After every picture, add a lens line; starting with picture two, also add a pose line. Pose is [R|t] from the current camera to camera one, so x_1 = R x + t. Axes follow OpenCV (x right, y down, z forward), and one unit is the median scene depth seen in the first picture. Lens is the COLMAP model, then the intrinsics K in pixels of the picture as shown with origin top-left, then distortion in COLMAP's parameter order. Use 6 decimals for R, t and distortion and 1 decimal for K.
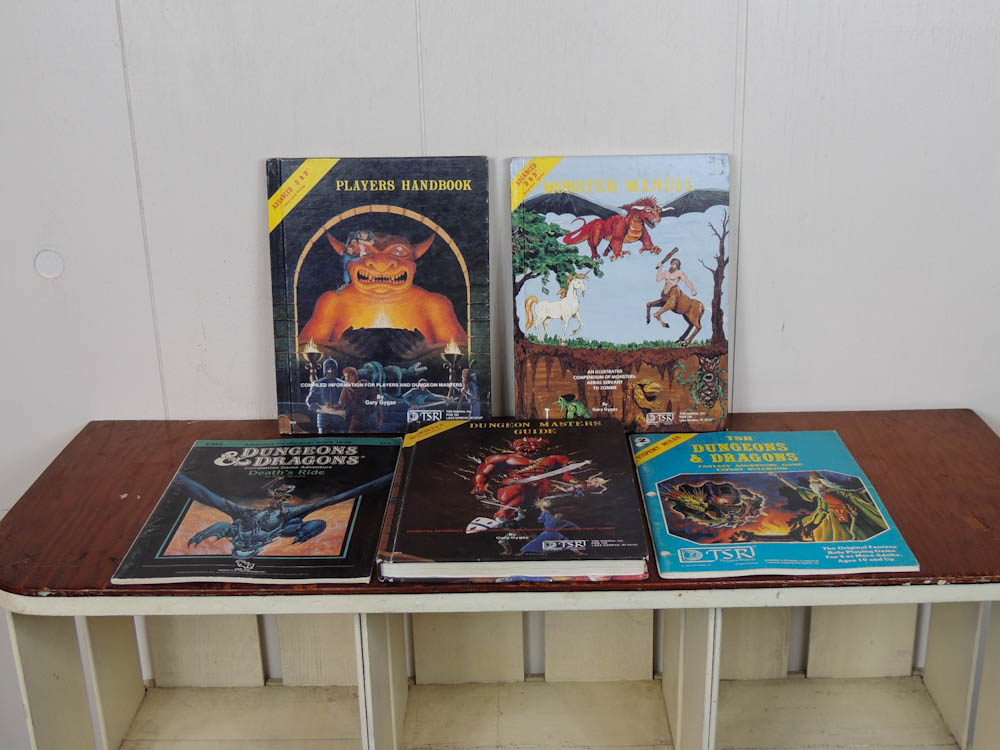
lens RADIAL K [[1229.2, 0, 500.0], [0, 1229.2, 375.0], [0, 0, 1]] dist [-0.003254, 0.014325]
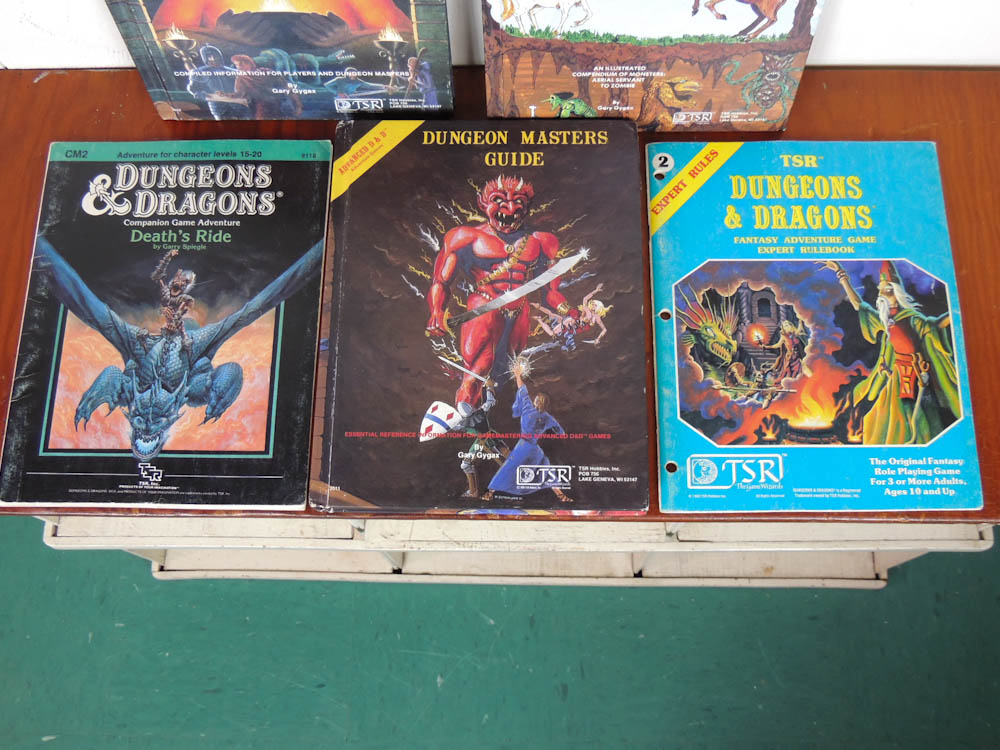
lens RADIAL K [[1062.7, 0, 488.4], [0, 1062.7, 374.9], [0, 0, 1]] dist [-0.027076, 0.000068]
pose [[0.999908, -0.002870, -0.013282, 0.021246], [0.012278, 0.609654, 0.792573, -0.365824], [0.005823, -0.792663, 0.609633, 0.523182]]
